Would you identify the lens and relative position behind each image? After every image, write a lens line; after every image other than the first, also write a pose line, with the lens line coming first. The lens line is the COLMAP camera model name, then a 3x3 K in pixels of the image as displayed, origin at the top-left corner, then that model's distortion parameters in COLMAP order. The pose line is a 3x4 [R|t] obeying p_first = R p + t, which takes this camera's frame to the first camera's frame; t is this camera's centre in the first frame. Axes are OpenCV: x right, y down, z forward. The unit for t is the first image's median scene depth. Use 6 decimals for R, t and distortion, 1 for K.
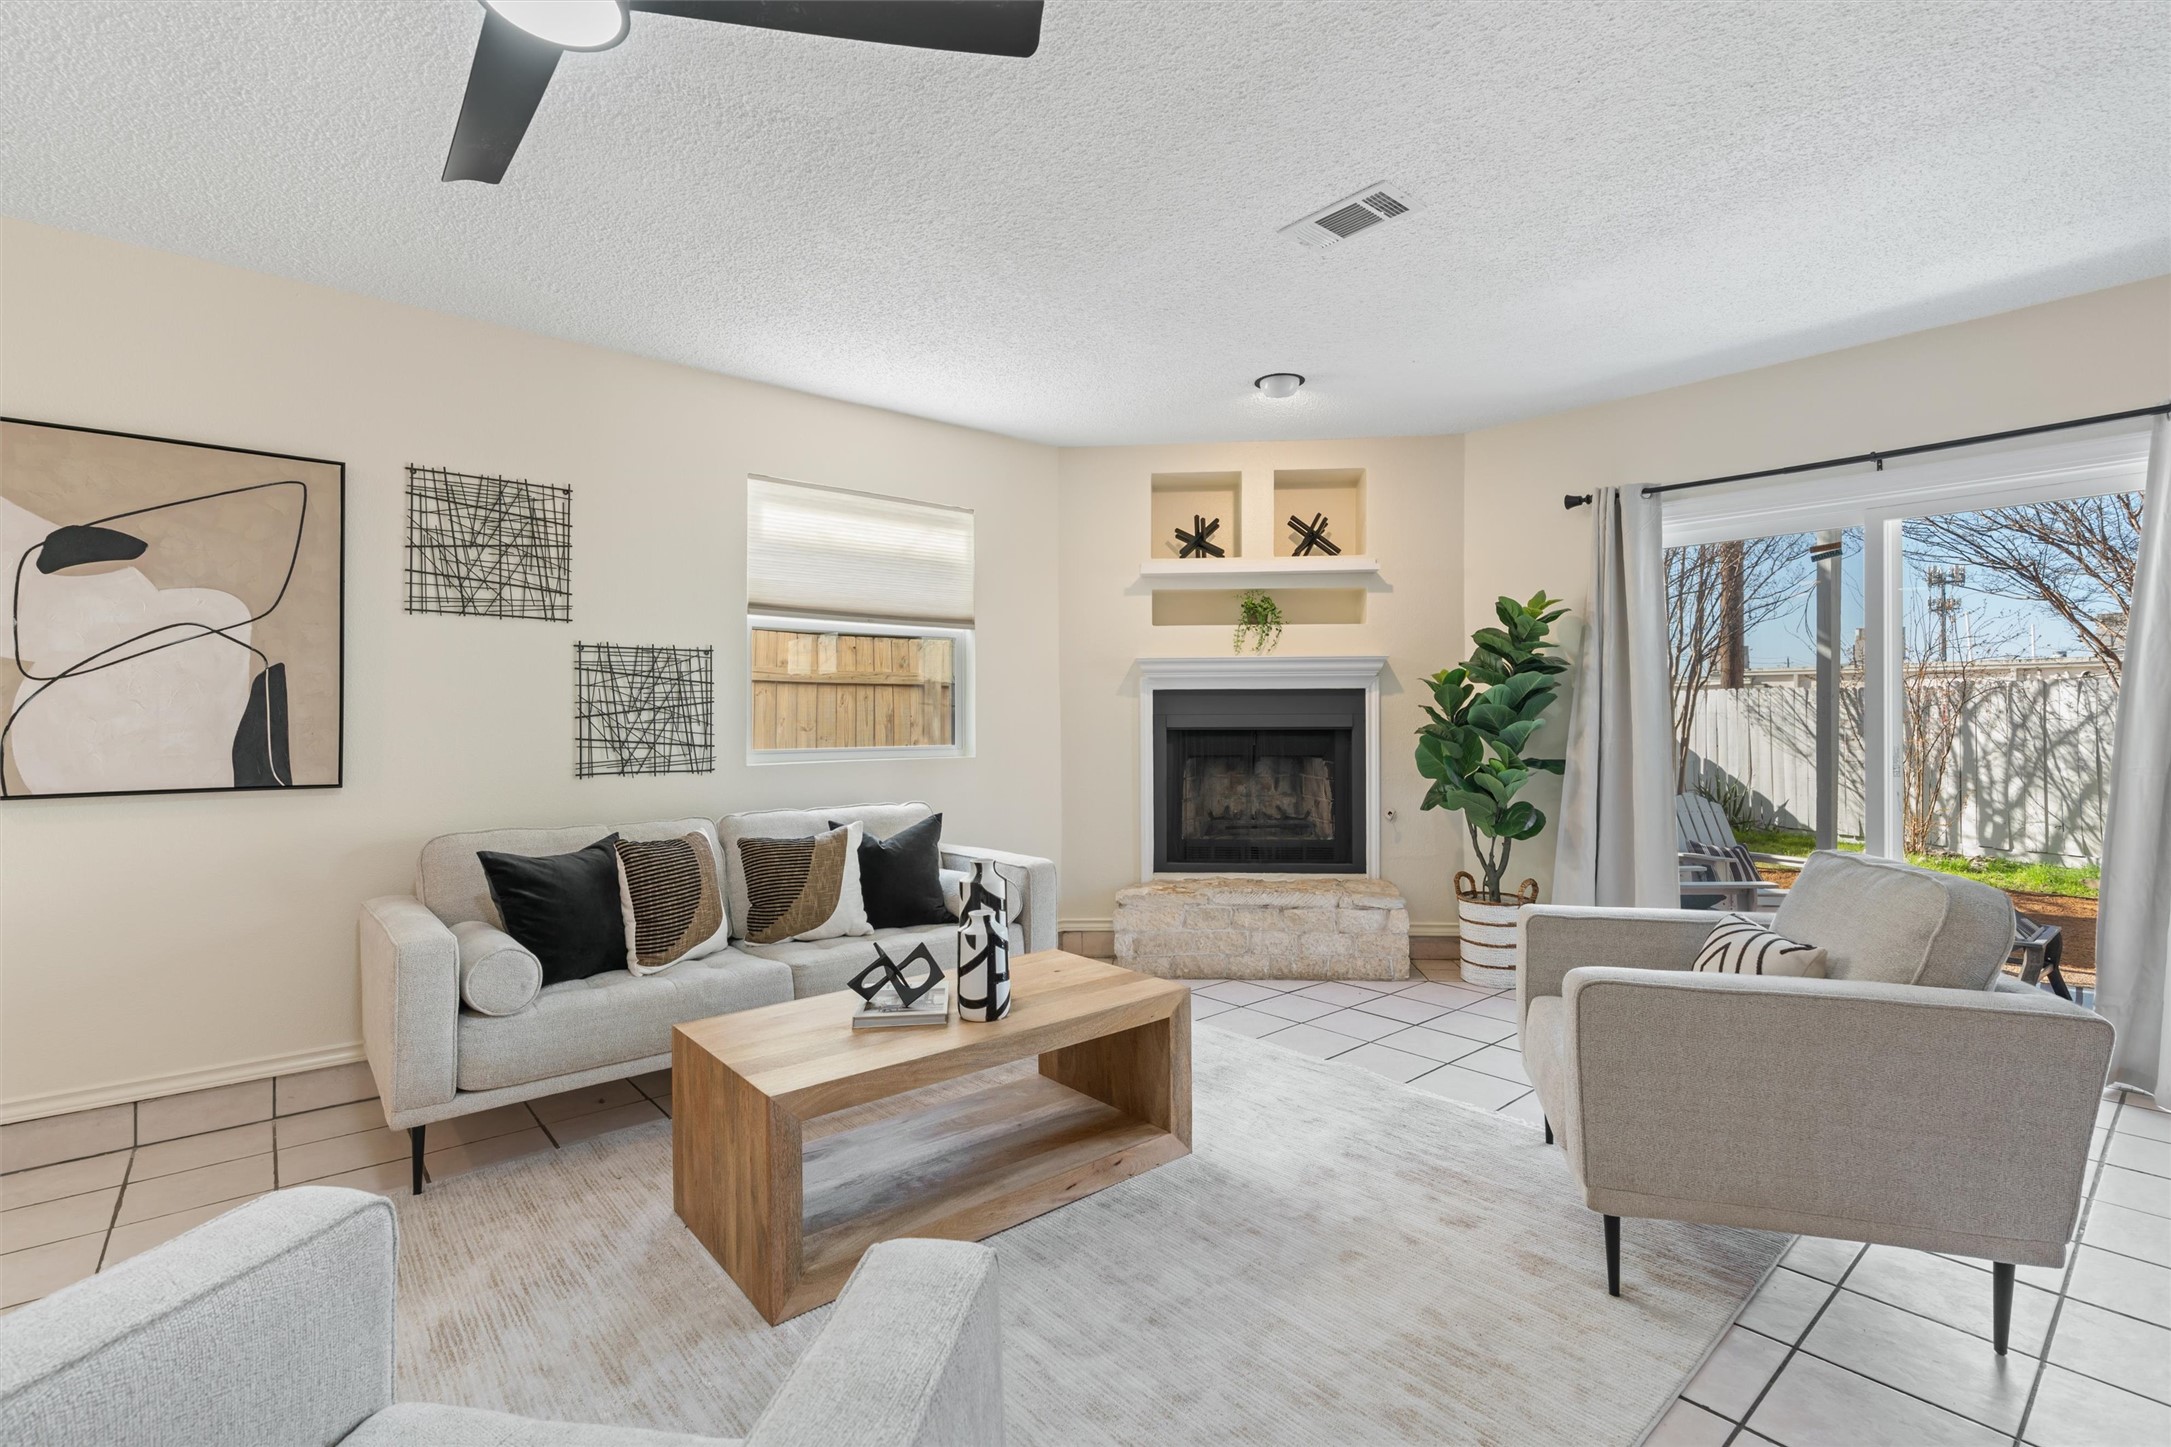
lens RADIAL K [[988.4, 0, 1089.5], [0, 988.4, 707.3], [0, 0, 1]] dist [-0.004880, -0.000290]
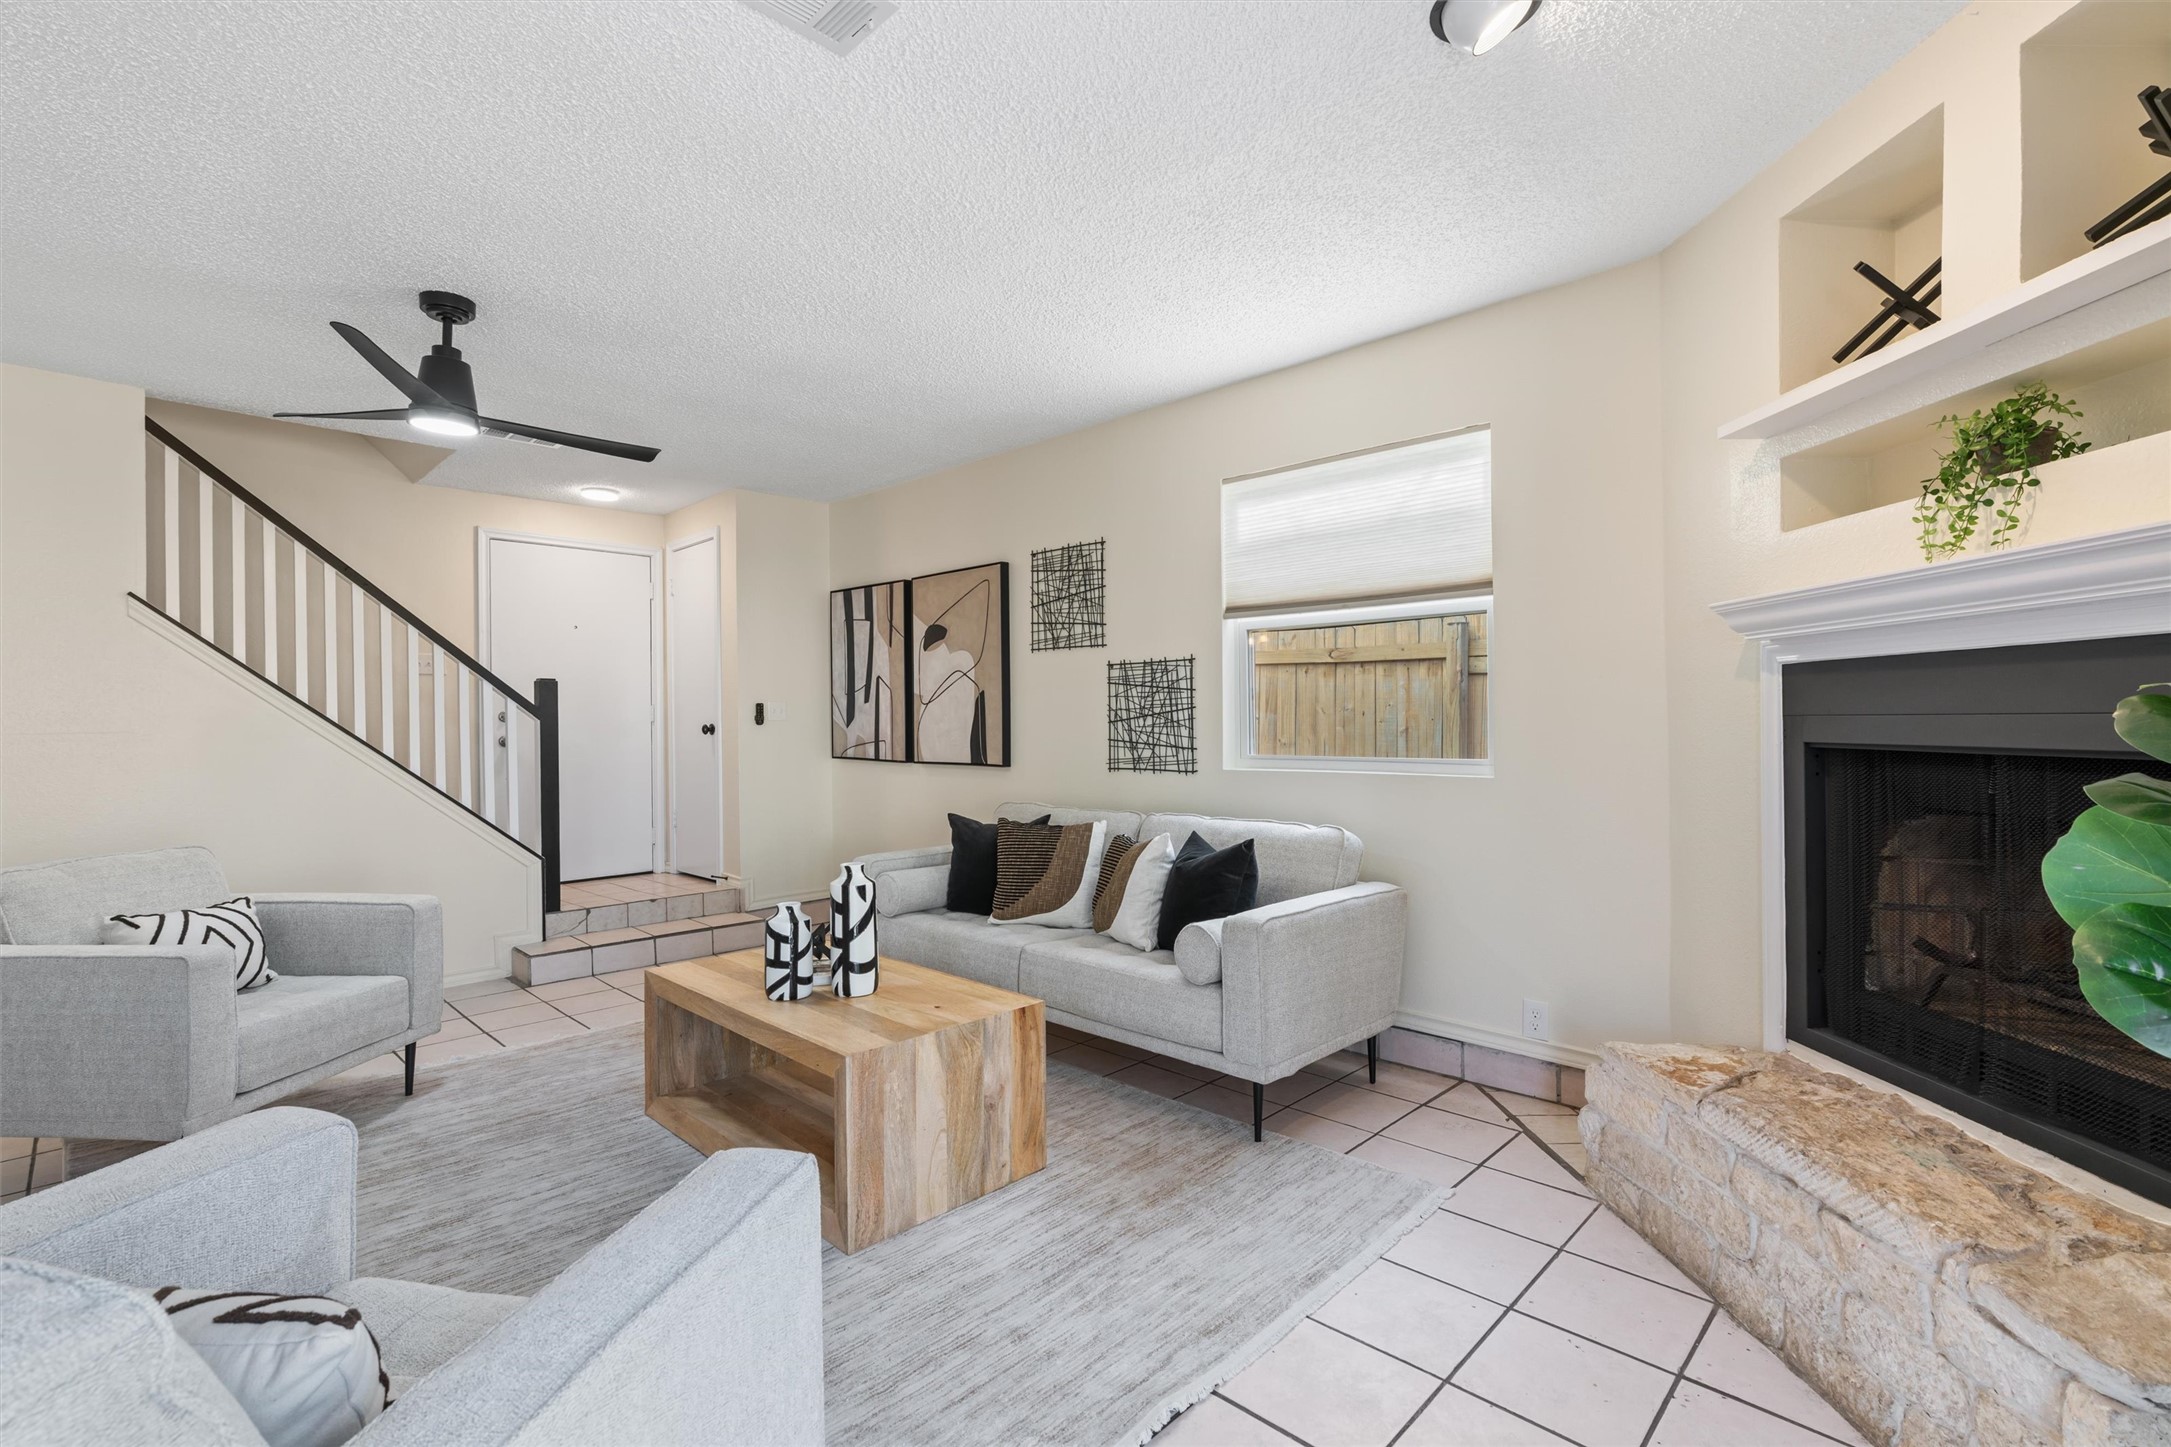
lens RADIAL K [[975.2, 0, 1088.1], [0, 975.2, 720.1], [0, 0, 1]] dist [-0.012847, 0.005837]
pose [[0.094910, 0.000808, -0.995486, 0.655202], [0.017605, 0.999842, 0.002490, 0.003470], [0.995330, -0.017762, 0.094881, 0.794491]]
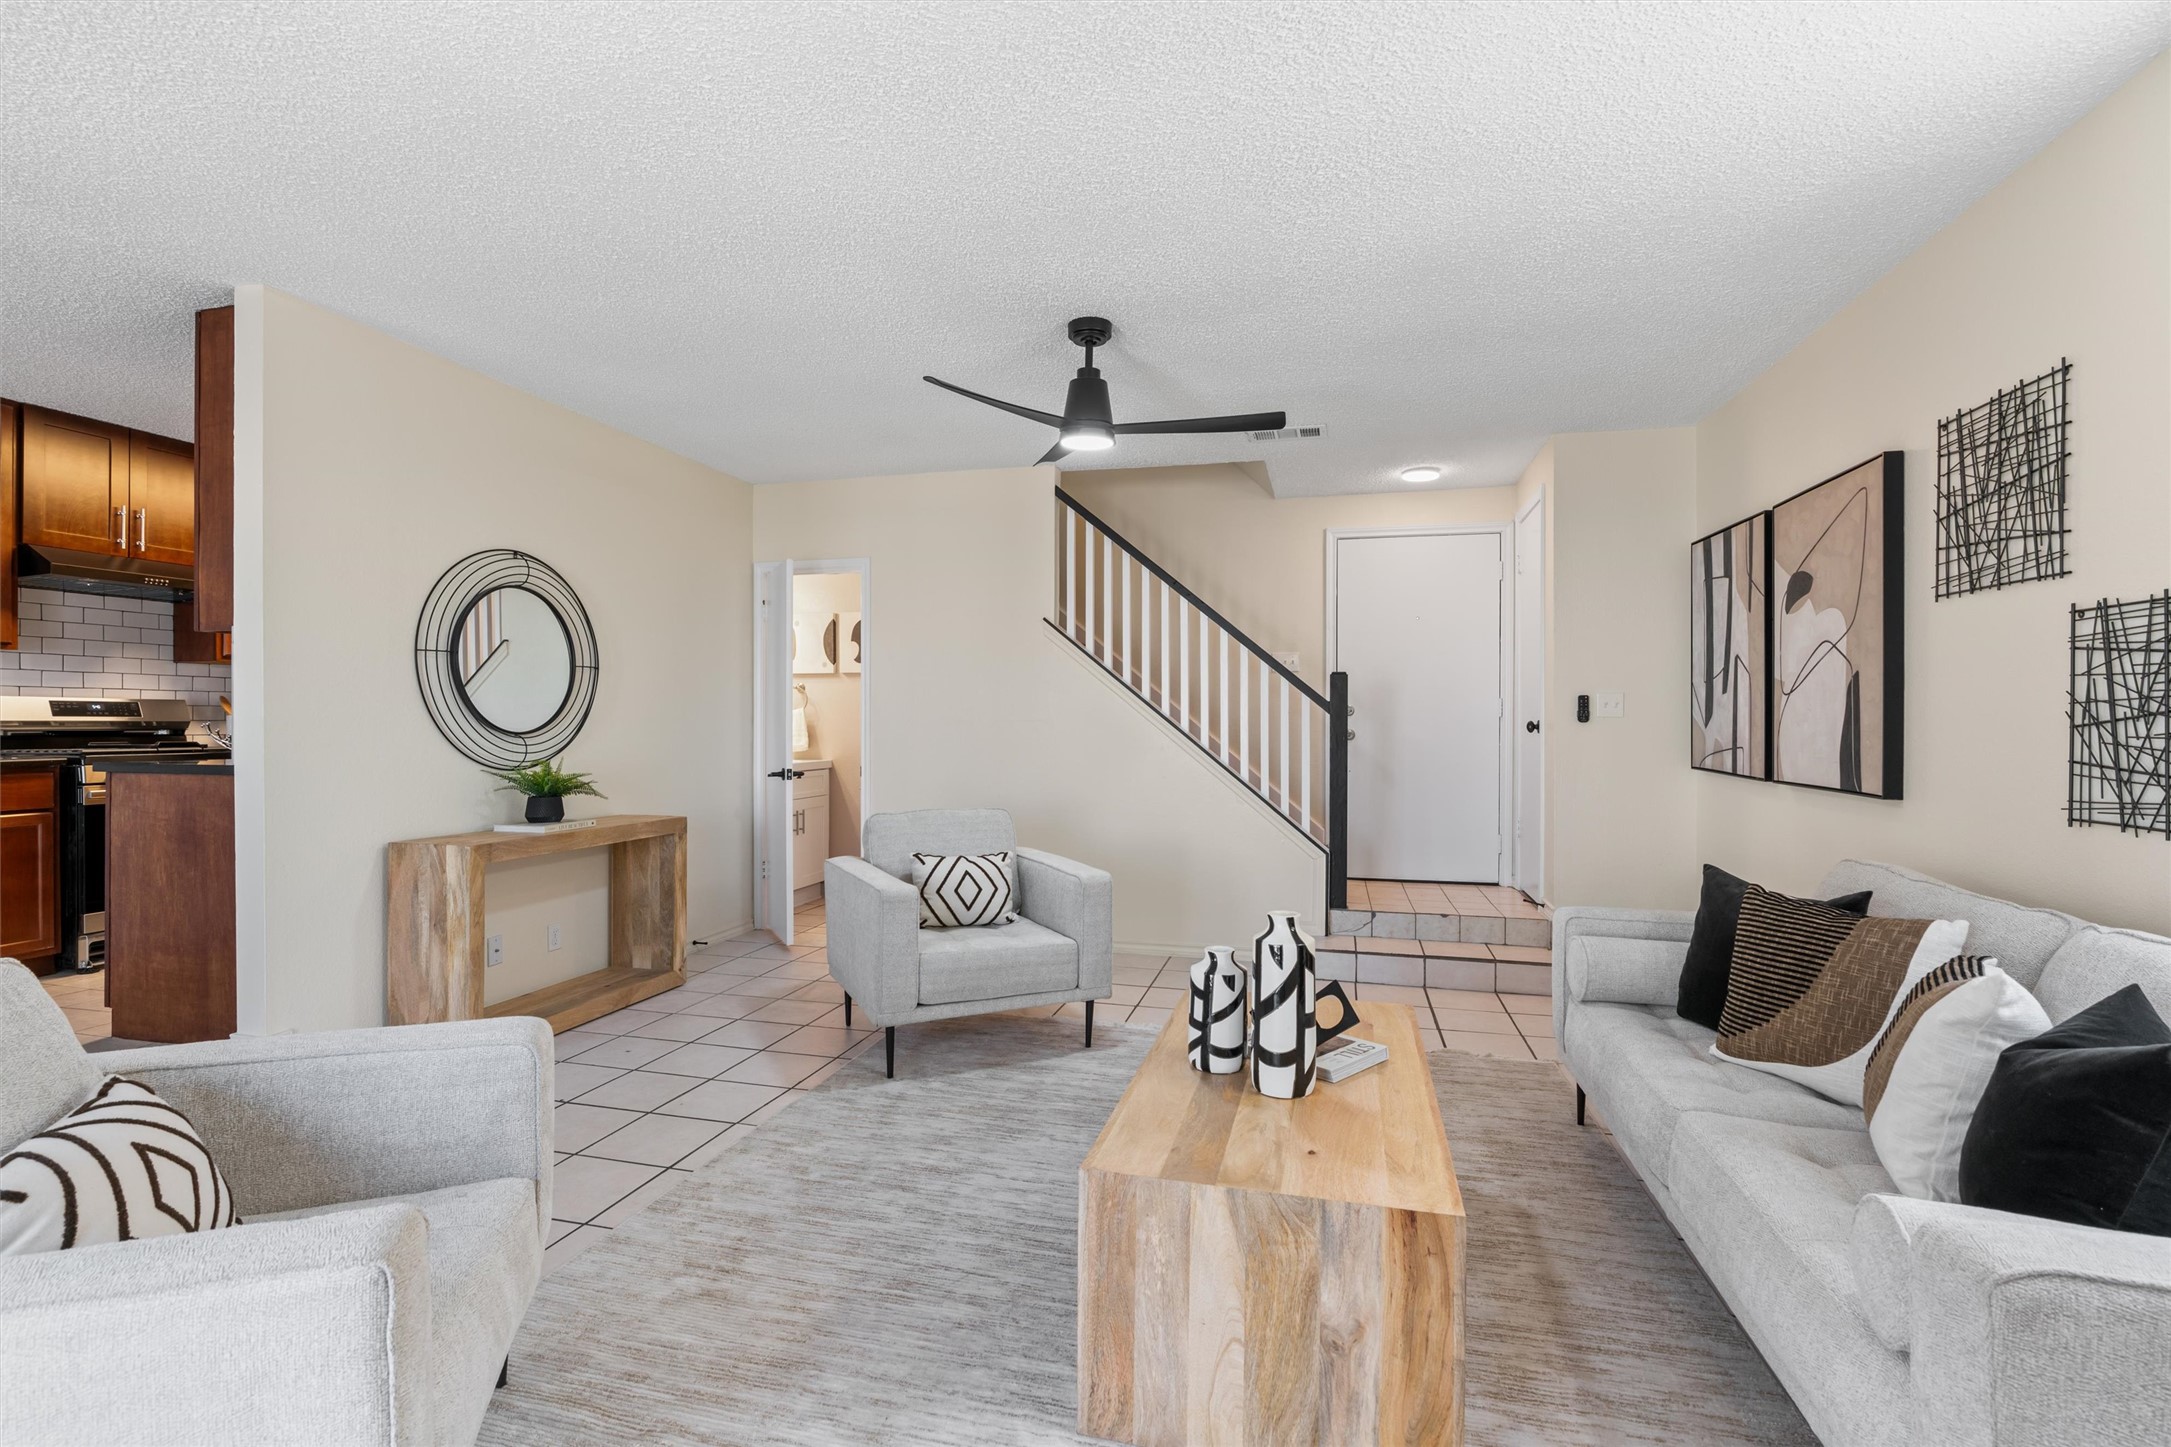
lens RADIAL K [[975.2, 0, 1088.1], [0, 975.2, 720.1], [0, 0, 1]] dist [-0.012847, 0.005837]
pose [[-0.814395, 0.000592, -0.580311, 0.315528], [0.003510, 0.999986, -0.003905, 0.005538], [0.580301, -0.005217, -0.814385, 1.054893]]
